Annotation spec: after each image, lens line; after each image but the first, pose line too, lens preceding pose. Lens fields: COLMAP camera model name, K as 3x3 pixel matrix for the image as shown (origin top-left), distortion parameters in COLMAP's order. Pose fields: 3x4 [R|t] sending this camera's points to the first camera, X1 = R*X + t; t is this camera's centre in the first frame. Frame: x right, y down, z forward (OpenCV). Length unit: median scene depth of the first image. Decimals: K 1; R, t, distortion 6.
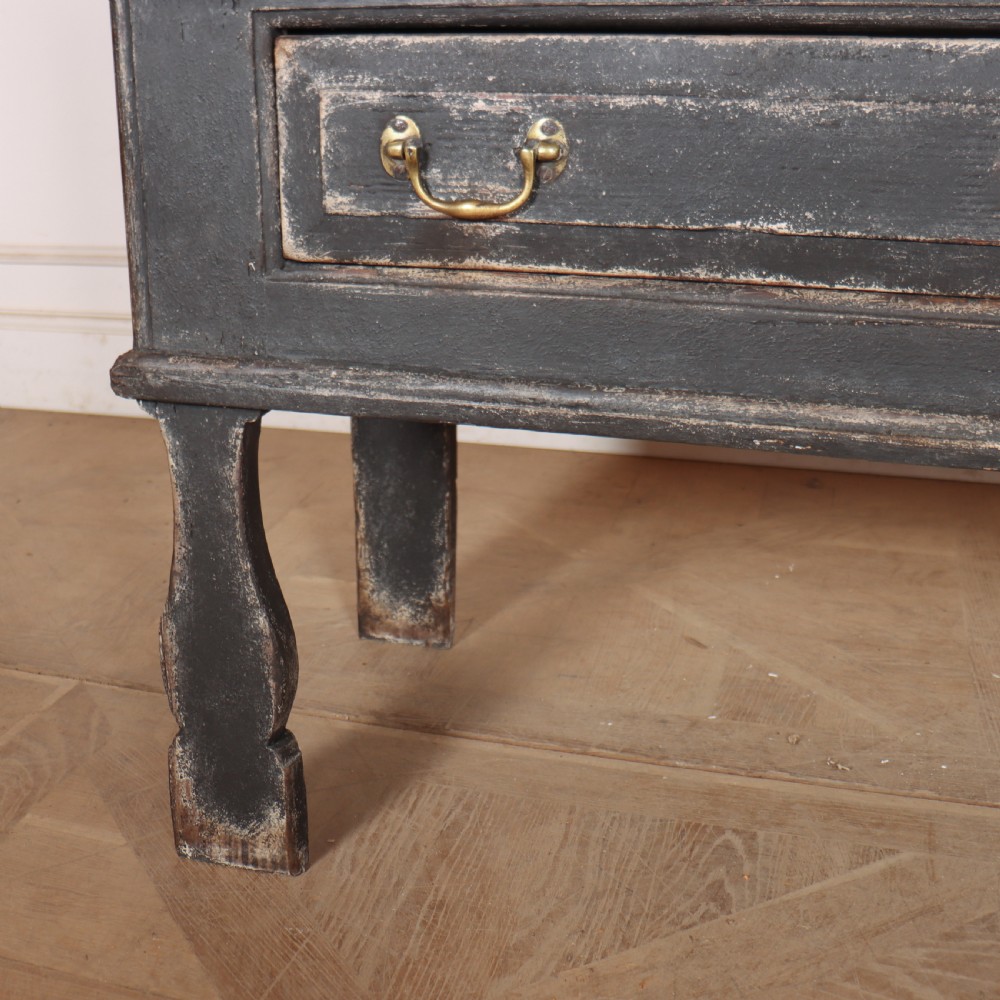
lens RADIAL K [[1394.1, 0, 359.1], [0, 1394.1, 527.2], [0, 0, 1]] dist [-0.176714, 0.162093]
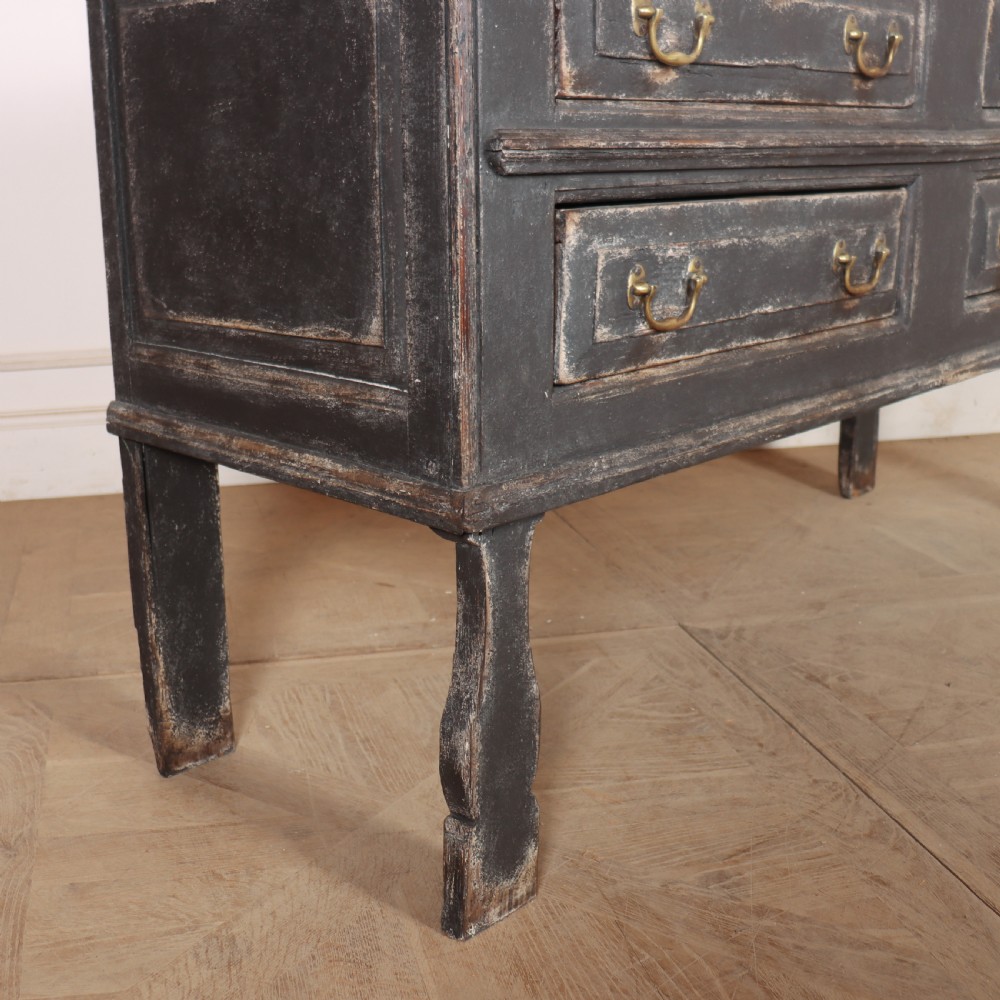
lens RADIAL K [[1323.2, 0, 321.4], [0, 1323.2, 535.8], [0, 0, 1]] dist [-0.179629, 0.141265]
pose [[0.494014, -0.249454, 0.832901, -1.270450], [0.318946, 0.943169, 0.093304, -0.261566], [-0.808841, 0.219556, 0.545501, 0.594685]]
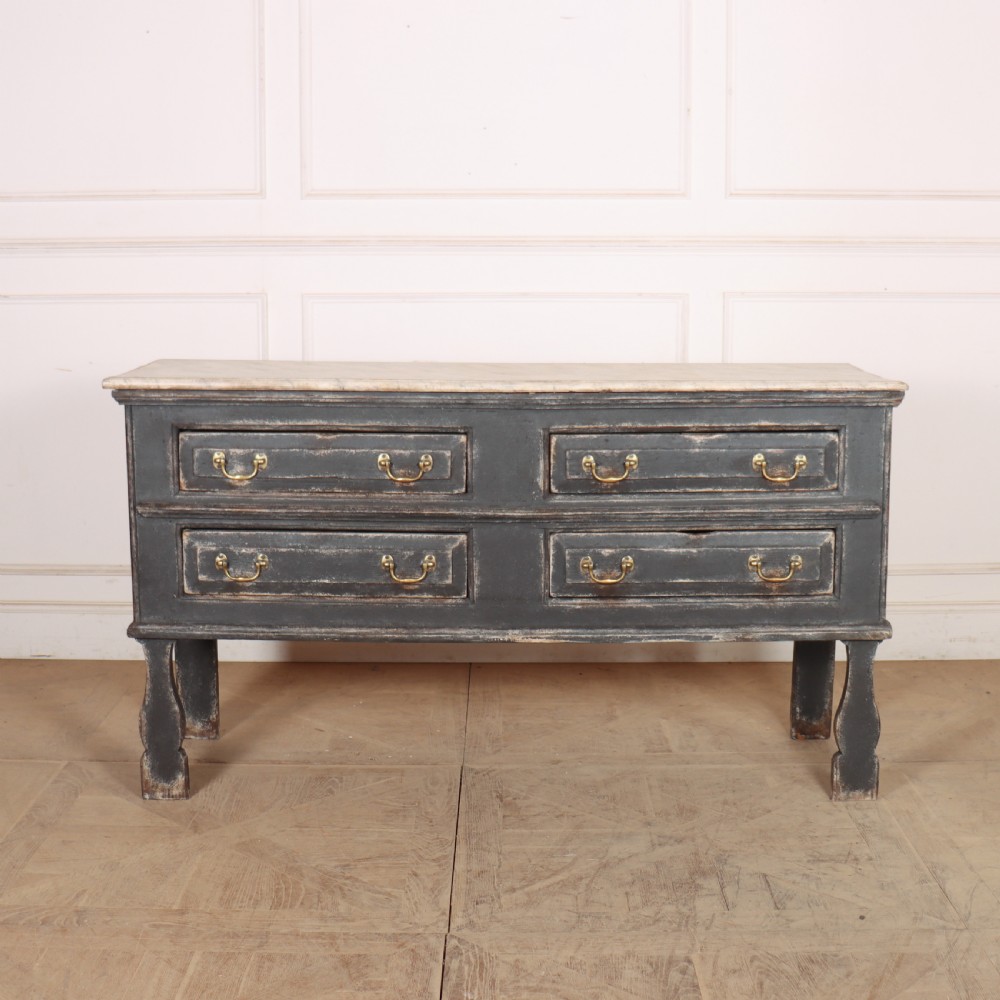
lens RADIAL K [[1655.1, 0, 485.3], [0, 1655.1, 565.7], [0, 0, 1]] dist [-0.169587, 0.053882]
pose [[0.945646, -0.040893, 0.322616, -0.693601], [0.086025, 0.988178, -0.126899, 0.328792], [-0.313613, 0.147754, 0.937985, -3.181039]]
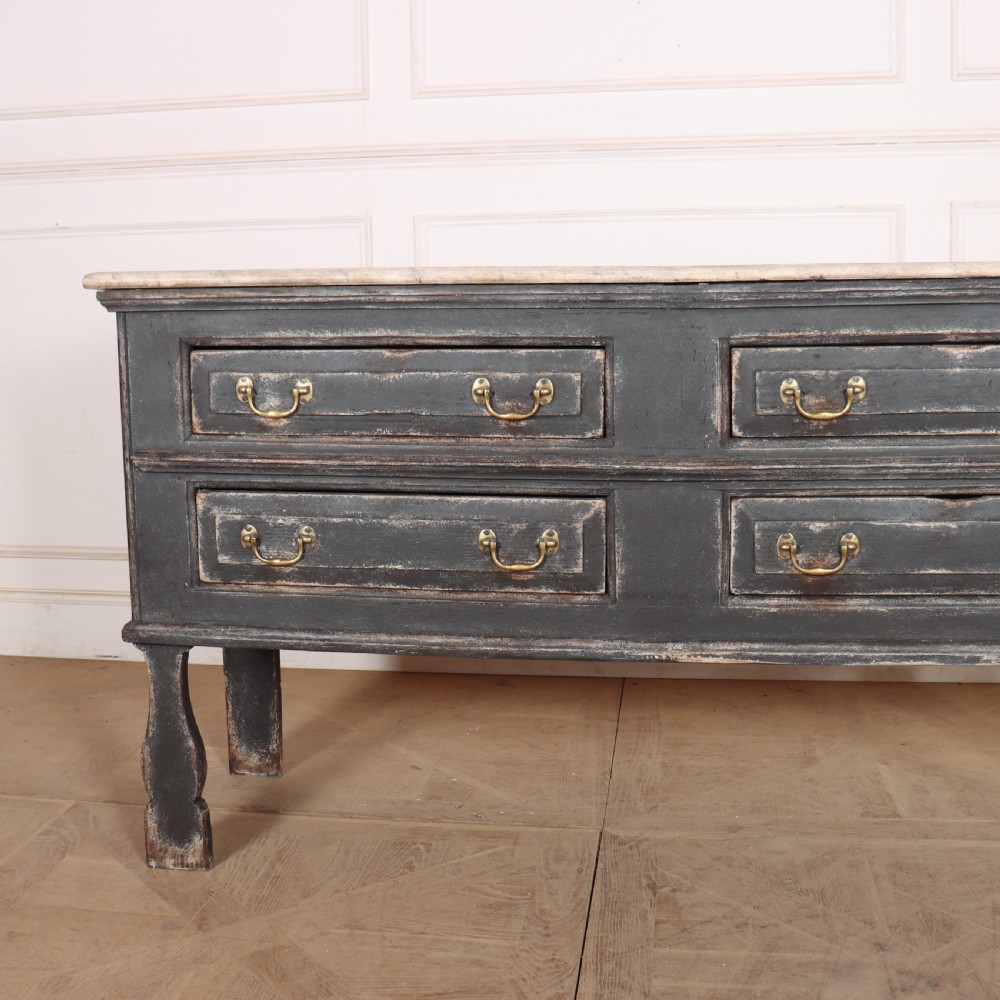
lens RADIAL K [[1411.0, 0, 417.6], [0, 1411.0, 472.9], [0, 0, 1]] dist [-0.183057, 0.189150]
pose [[0.987473, -0.016652, 0.156905, -0.065125], [0.049236, 0.977282, -0.206143, 0.145293], [-0.149908, 0.211286, 0.965860, -1.498167]]
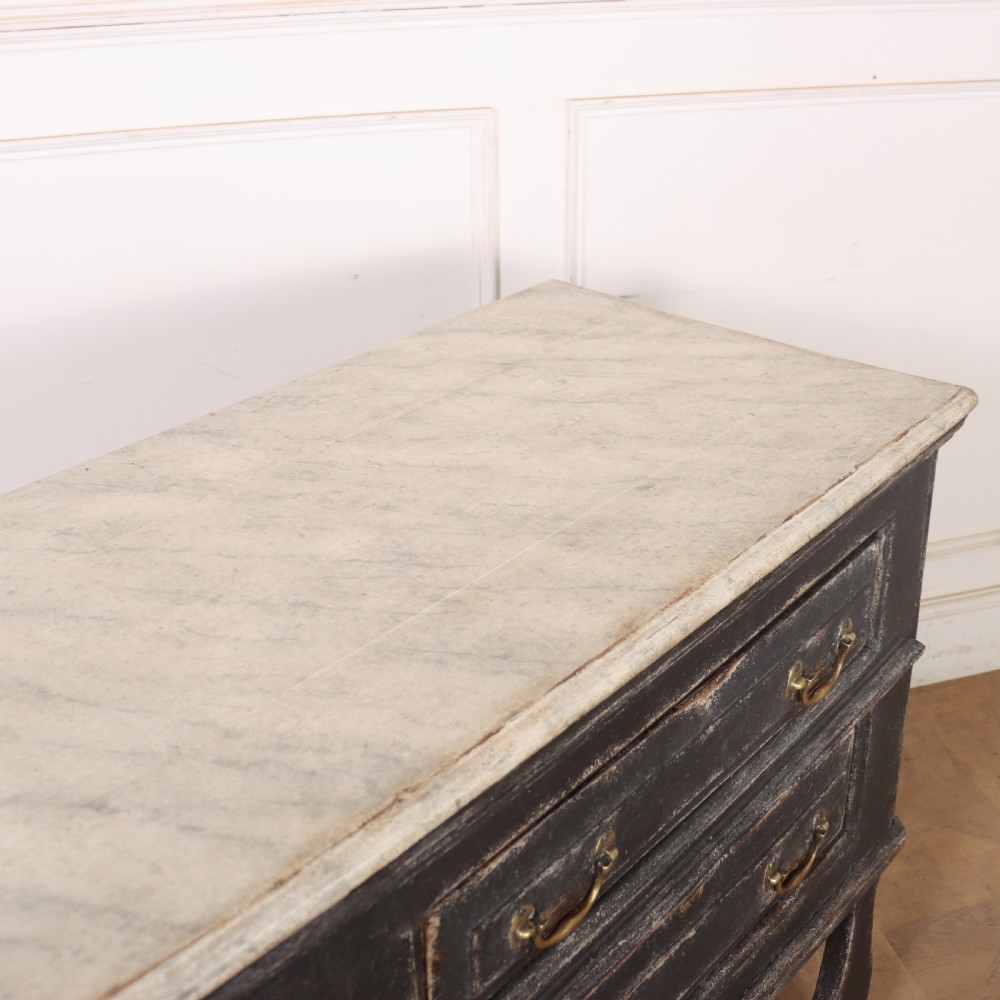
lens RADIAL K [[1324.6, 0, 454.2], [0, 1324.6, 423.4], [0, 0, 1]] dist [-0.177330, 0.162133]
pose [[0.403196, -0.357556, 0.842370, 0.160821], [0.322985, 0.916870, 0.234583, -1.060252], [-0.856221, 0.177490, 0.485163, 0.084906]]
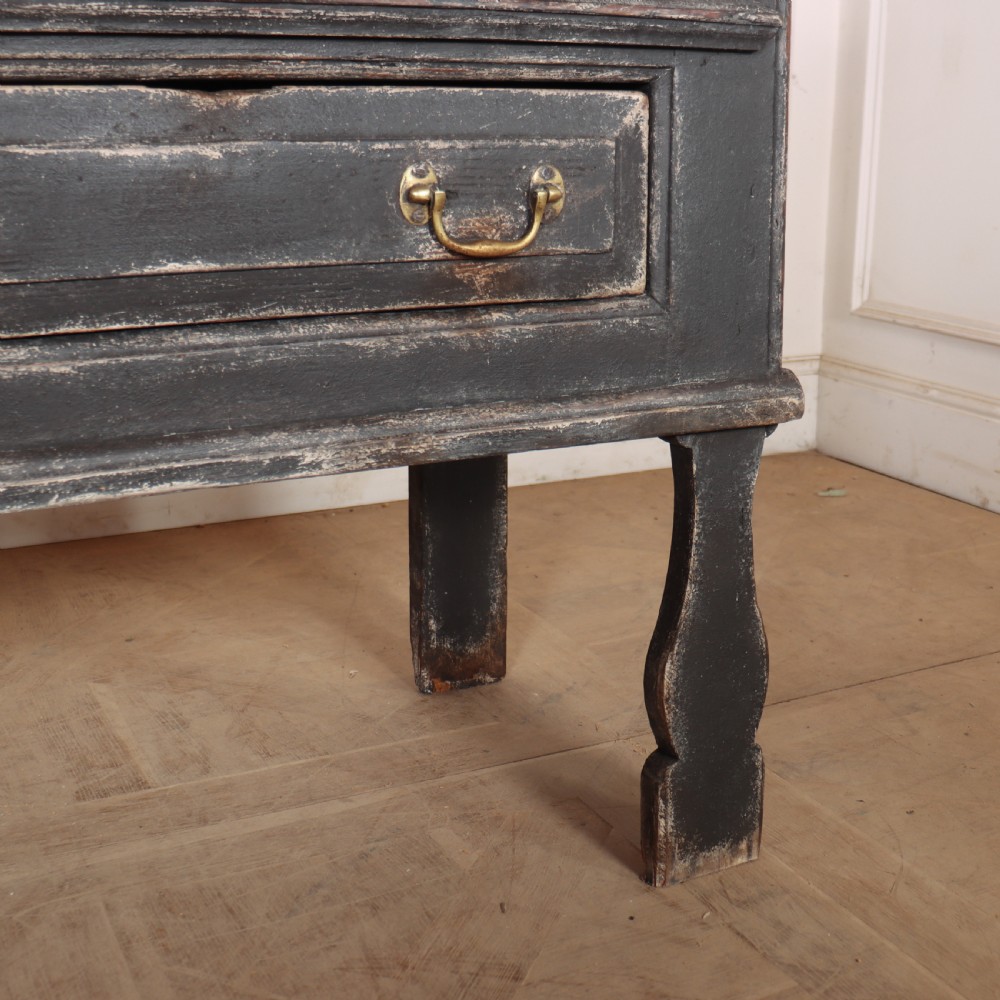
lens RADIAL K [[1419.9, 0, 572.9], [0, 1419.9, 557.0], [0, 0, 1]] dist [-0.183718, 0.157768]
pose [[0.669713, -0.182818, 0.719765, 0.596232], [0.213944, 0.975629, 0.048741, 0.083388], [-0.711135, 0.121347, 0.692504, -0.208366]]
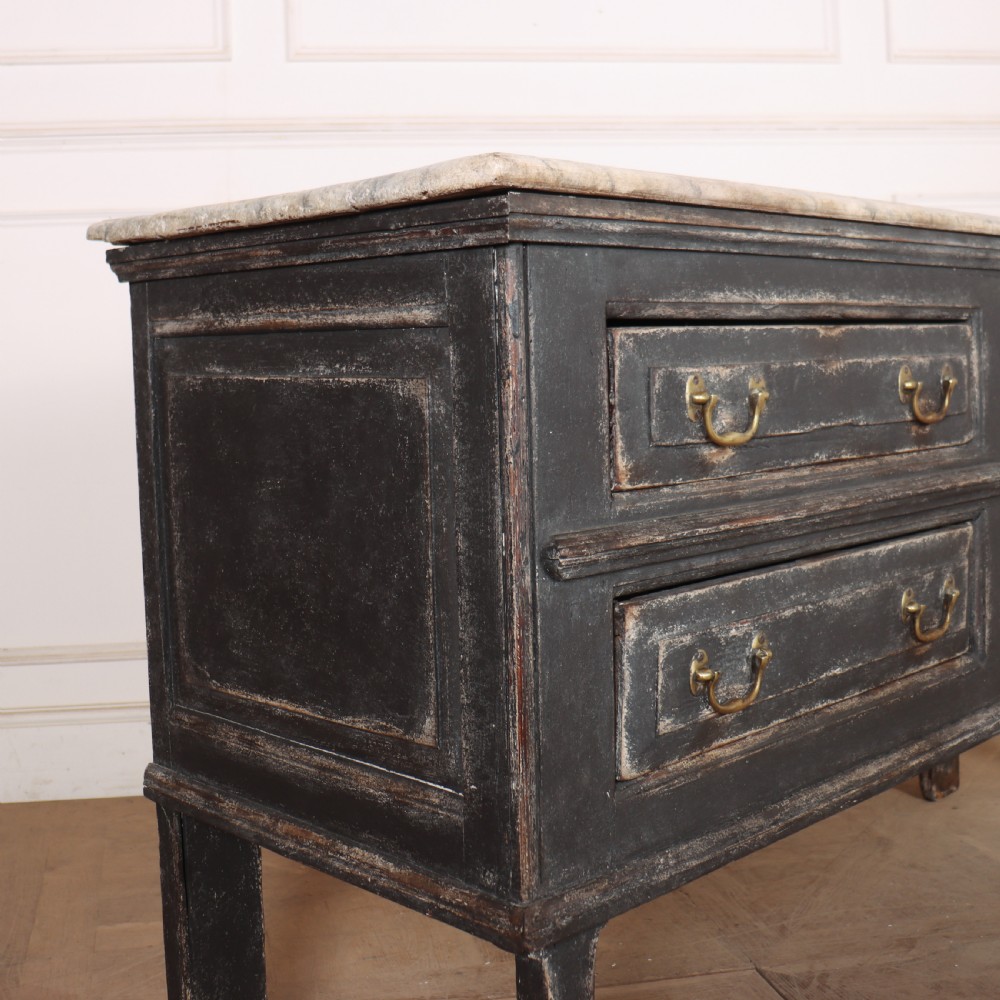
lens RADIAL K [[1402.8, 0, 340.4], [0, 1402.8, 416.5], [0, 0, 1]] dist [-0.192339, 0.179695]
pose [[0.506382, -0.034209, 0.861631, -1.276967], [0.316650, 0.936782, -0.148903, -0.417125], [-0.802066, 0.348237, 0.485202, 0.543514]]
